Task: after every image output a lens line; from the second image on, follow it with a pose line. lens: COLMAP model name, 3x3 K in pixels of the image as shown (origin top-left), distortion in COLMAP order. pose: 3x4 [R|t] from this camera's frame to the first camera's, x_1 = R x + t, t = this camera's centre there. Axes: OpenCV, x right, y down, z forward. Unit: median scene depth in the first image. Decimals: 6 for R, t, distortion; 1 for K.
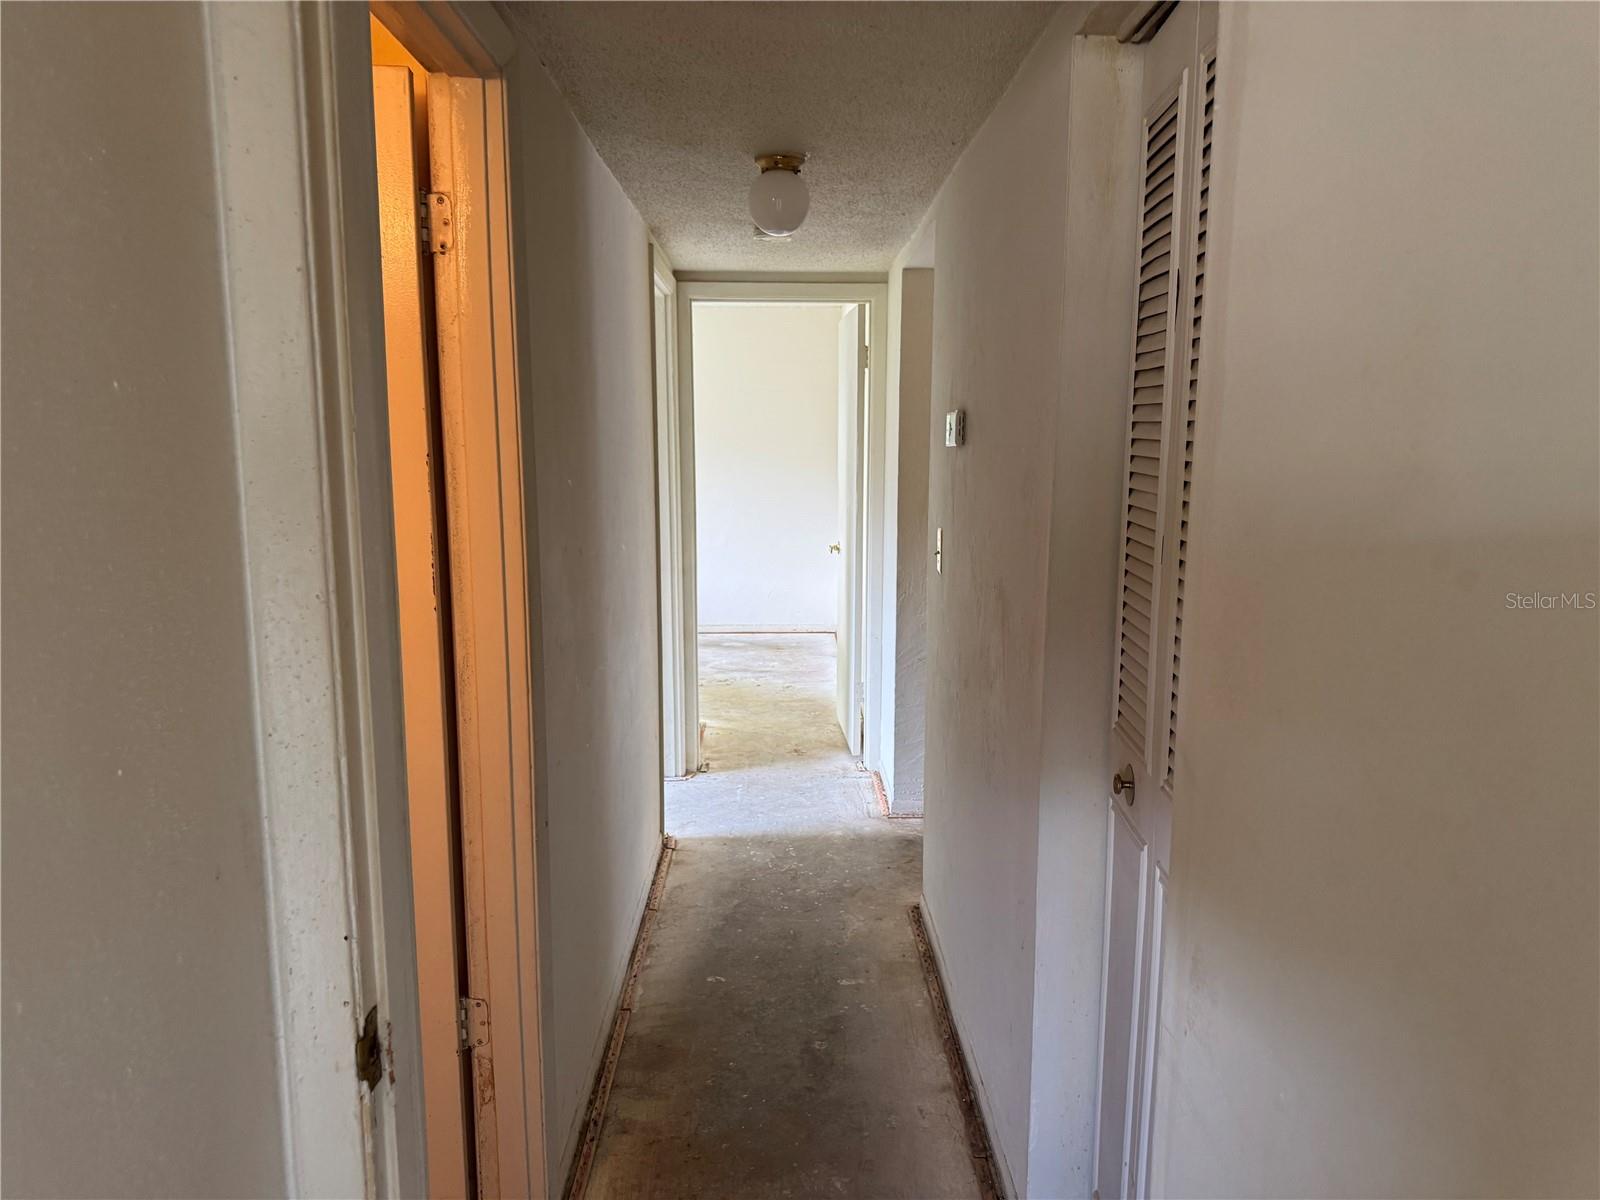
lens RADIAL K [[1134.3, 0, 797.2], [0, 1134.3, 600.0], [0, 0, 1]] dist [0.022354, -0.003006]
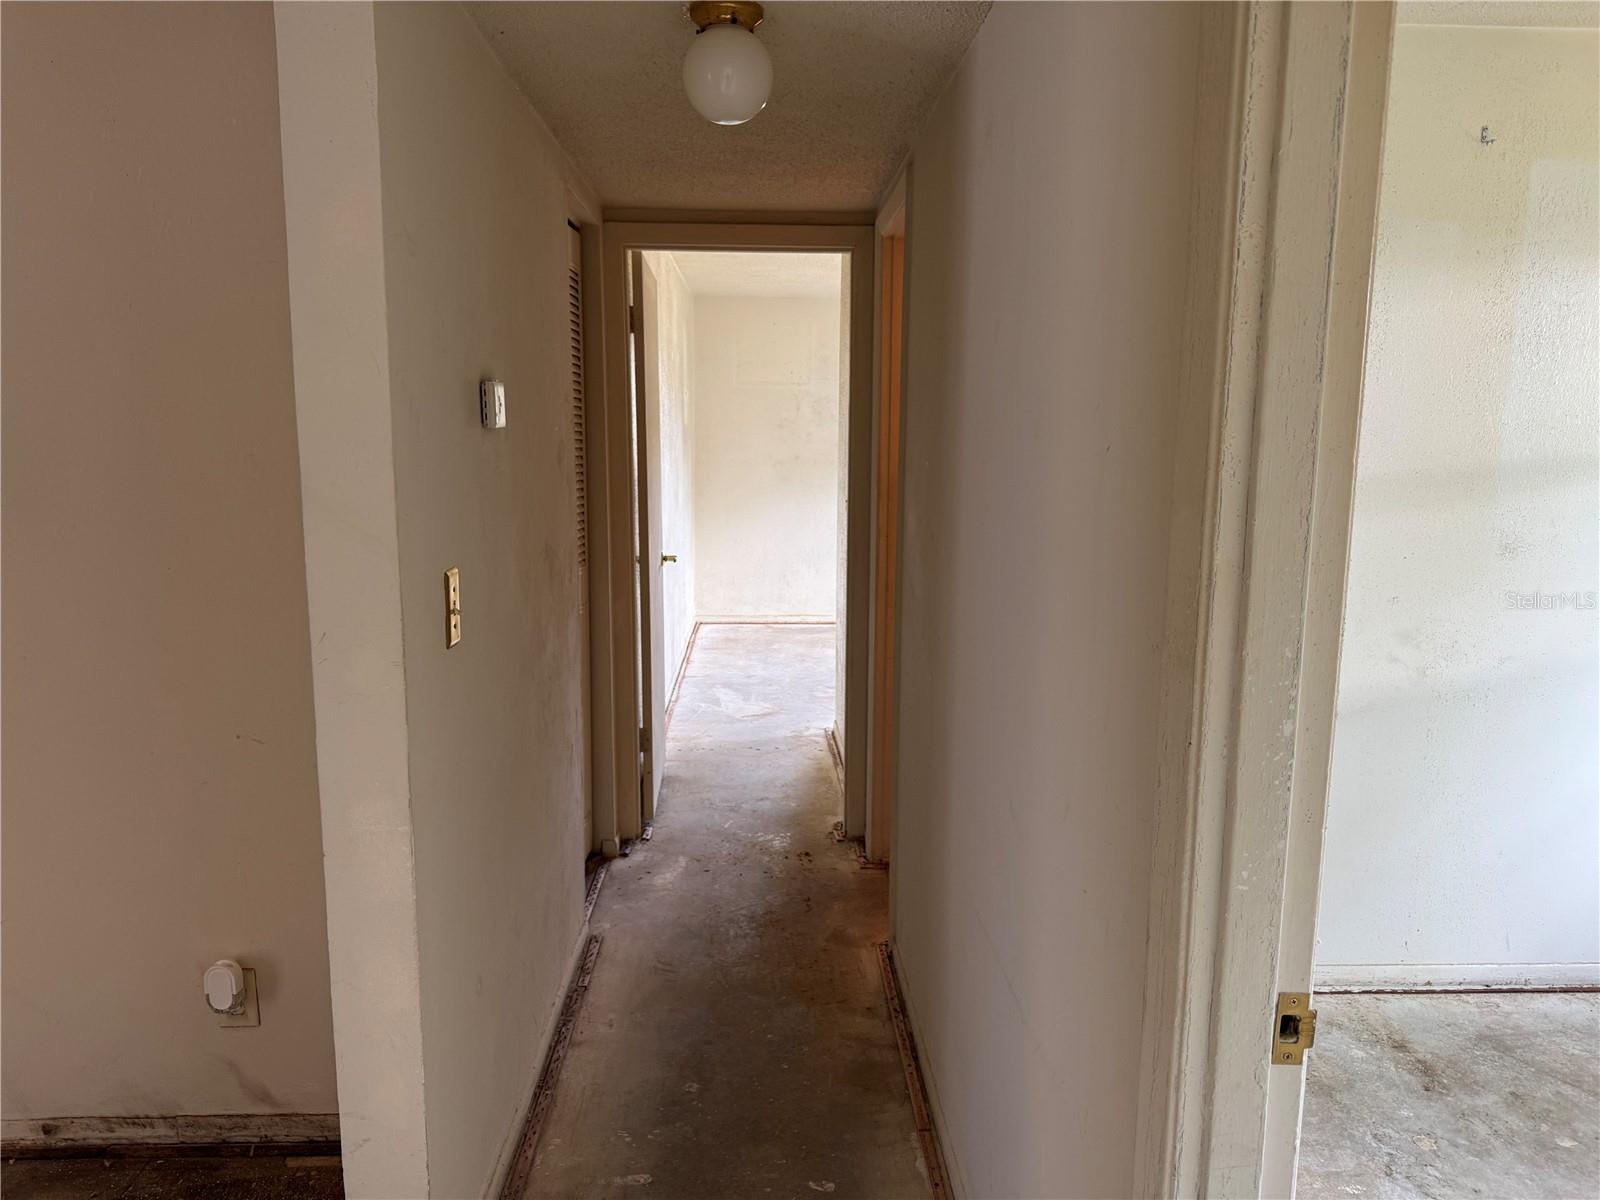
lens RADIAL K [[1111.1, 0, 800.9], [0, 1111.1, 605.4], [0, 0, 1]] dist [-0.005251, -0.003653]
pose [[-0.999672, -0.010043, -0.023541, -0.044968], [-0.016662, 0.953565, 0.300727, -0.258351], [0.019428, 0.301021, -0.953420, 1.817583]]
